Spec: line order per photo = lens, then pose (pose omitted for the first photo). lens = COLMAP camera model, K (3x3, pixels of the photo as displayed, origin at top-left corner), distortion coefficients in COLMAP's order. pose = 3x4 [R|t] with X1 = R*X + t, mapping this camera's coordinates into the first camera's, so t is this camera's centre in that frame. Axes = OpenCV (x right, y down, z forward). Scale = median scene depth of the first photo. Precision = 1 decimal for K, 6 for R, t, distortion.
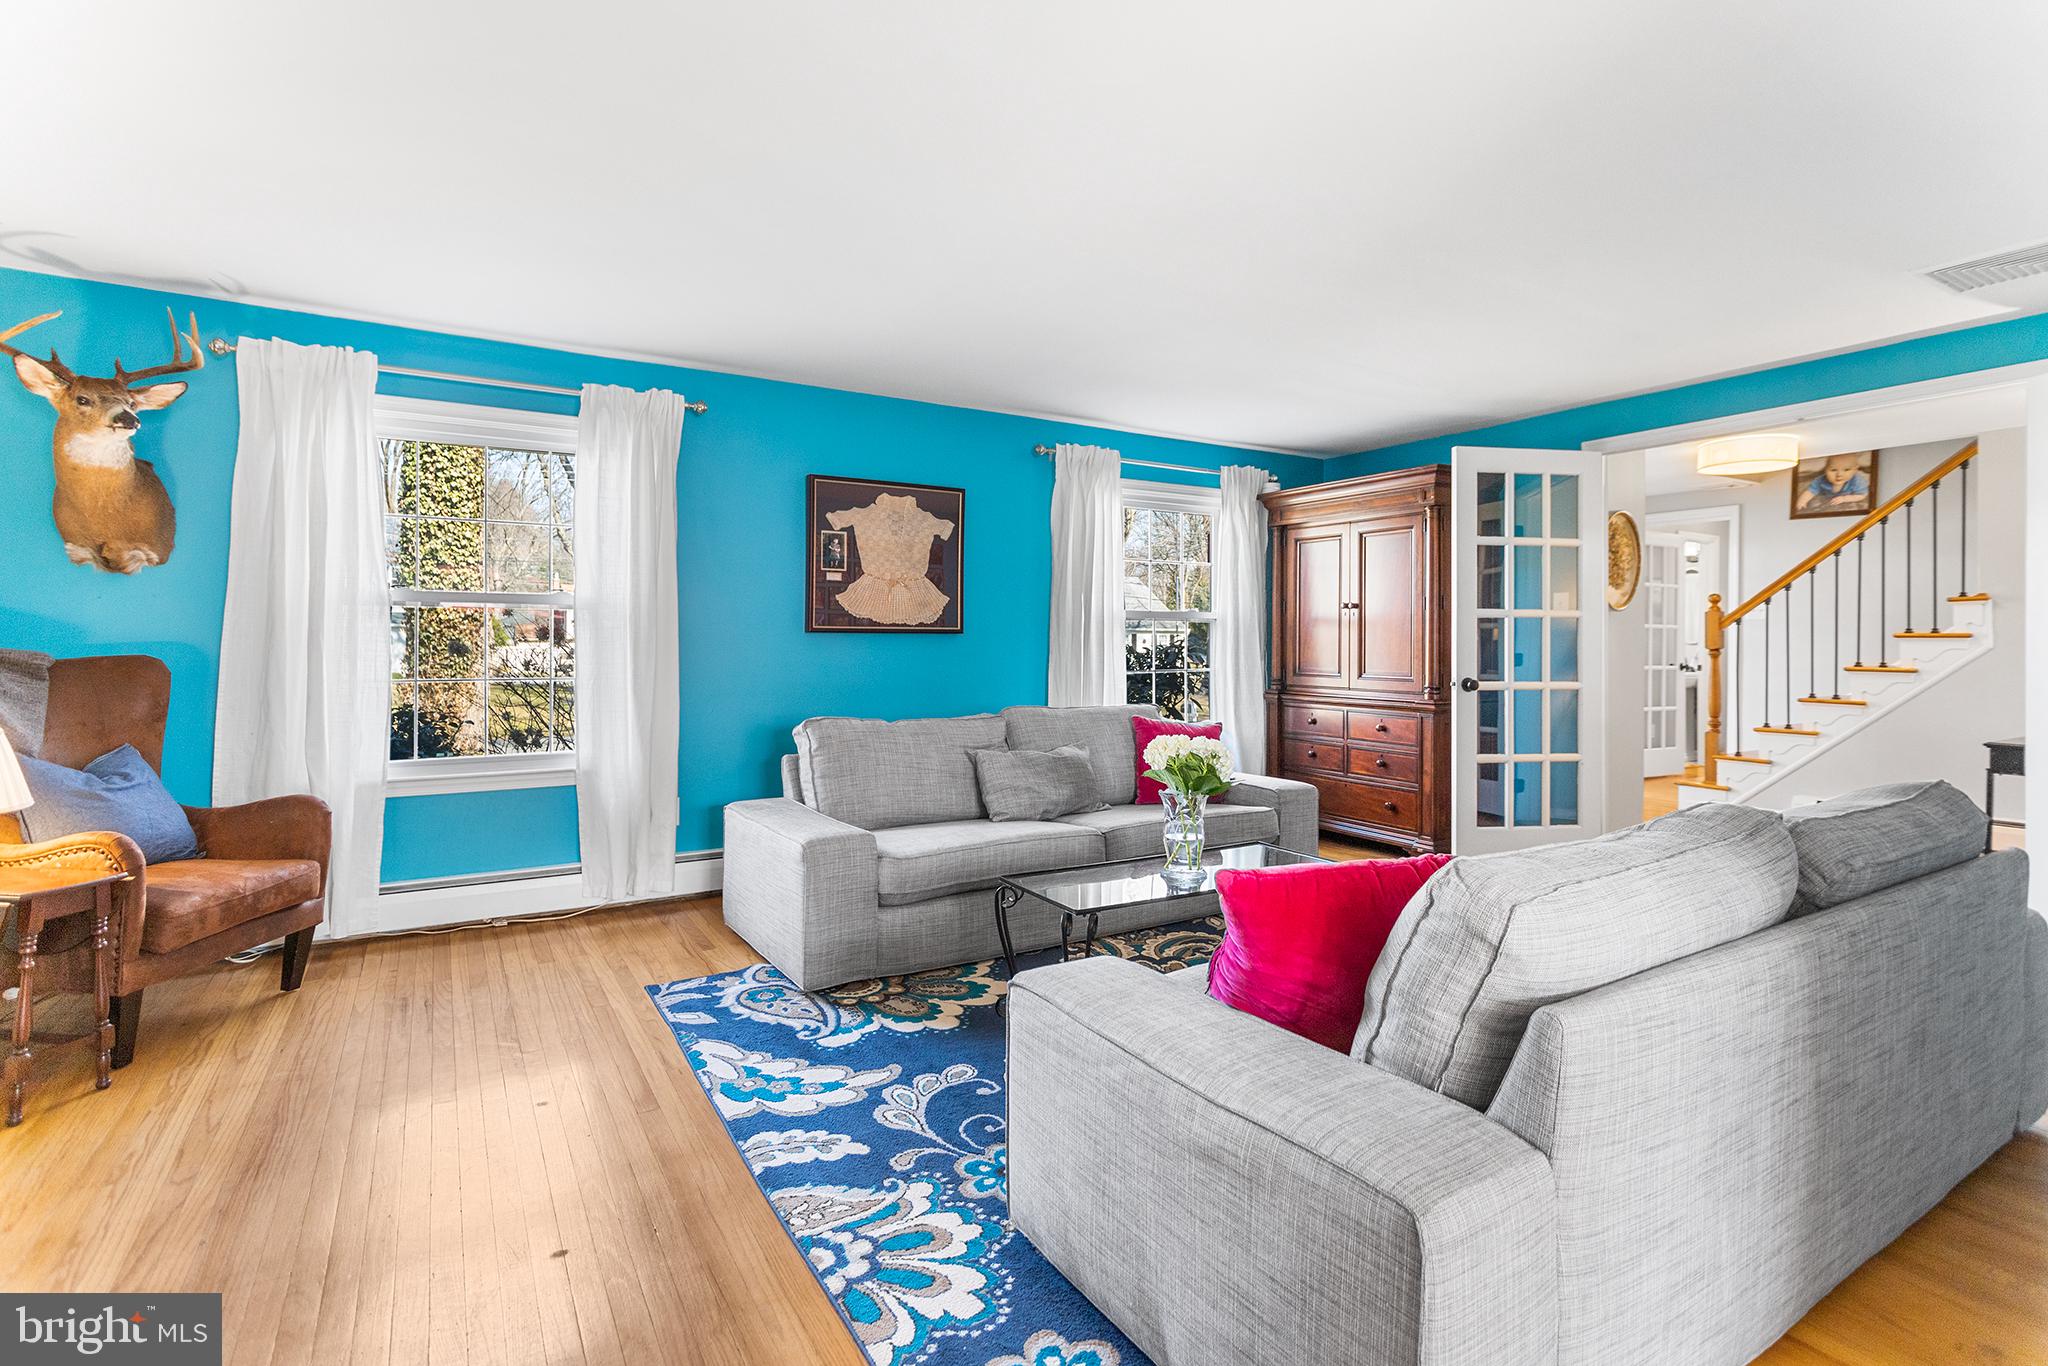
lens RADIAL K [[999.6, 0, 1022.9], [0, 999.6, 646.1], [0, 0, 1]] dist [0.000481, 0.000387]
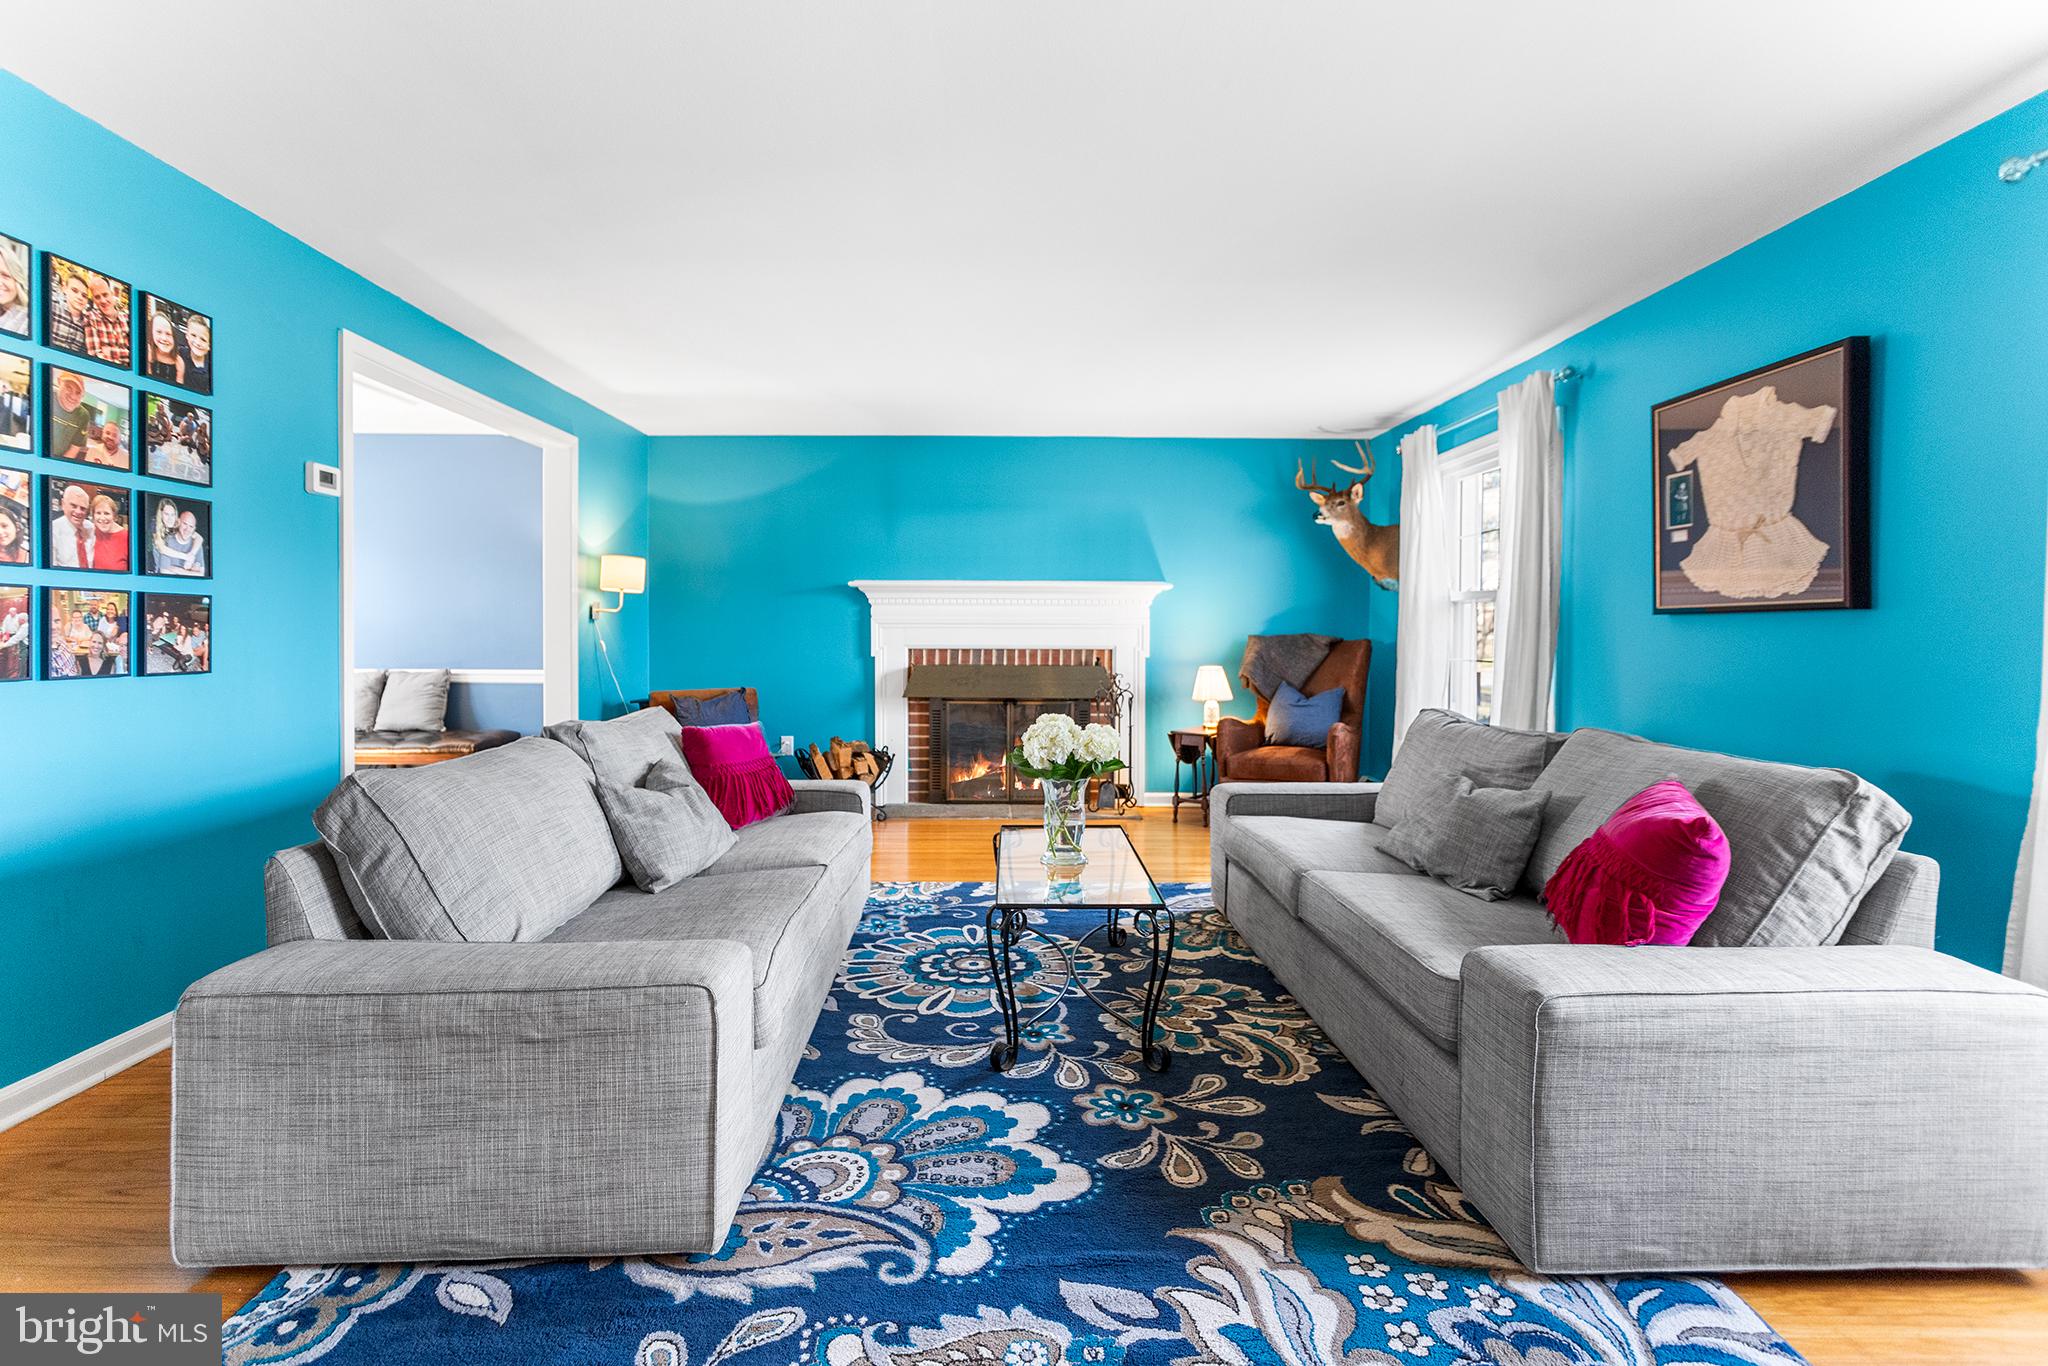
lens RADIAL K [[999.6, 0, 1022.9], [0, 999.6, 646.1], [0, 0, 1]] dist [0.000481, 0.000387]
pose [[-0.496164, 0.005265, -0.868213, 0.850689], [-0.005869, 0.999938, 0.009418, 0.007060], [0.868209, 0.009768, -0.496103, 1.198503]]
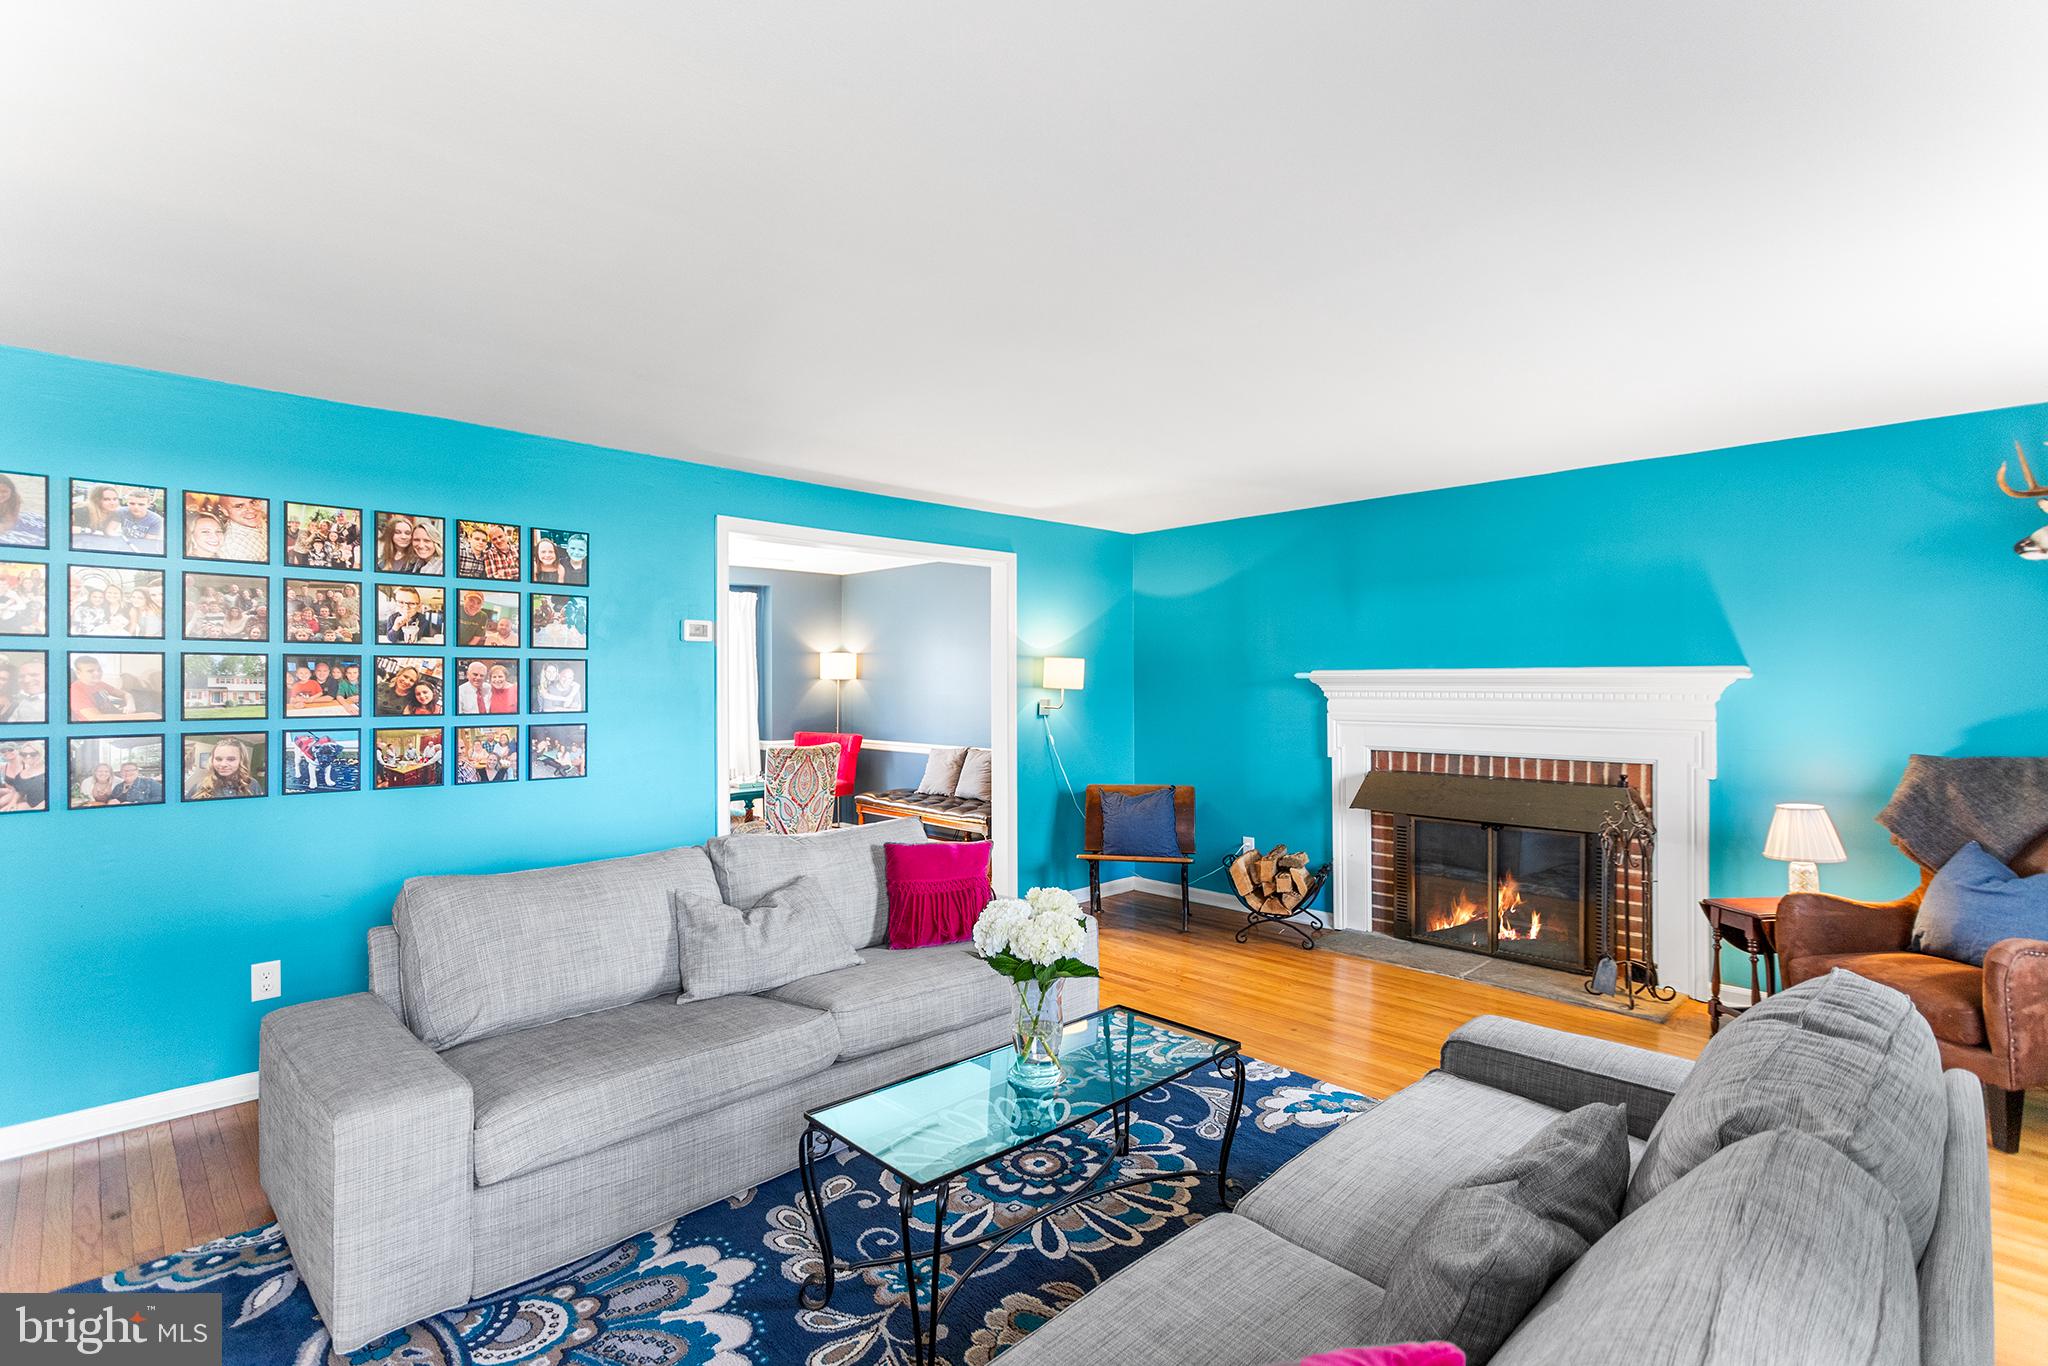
lens RADIAL K [[969.1, 0, 1024.0], [0, 969.1, 683.0], [0, 0, 1]] dist [0.001243, 0.000519]
pose [[-0.973717, -0.003663, -0.227733, 0.285673], [-0.004188, 0.999990, 0.001824, -0.067602], [0.227724, 0.002730, -0.973722, 1.434632]]
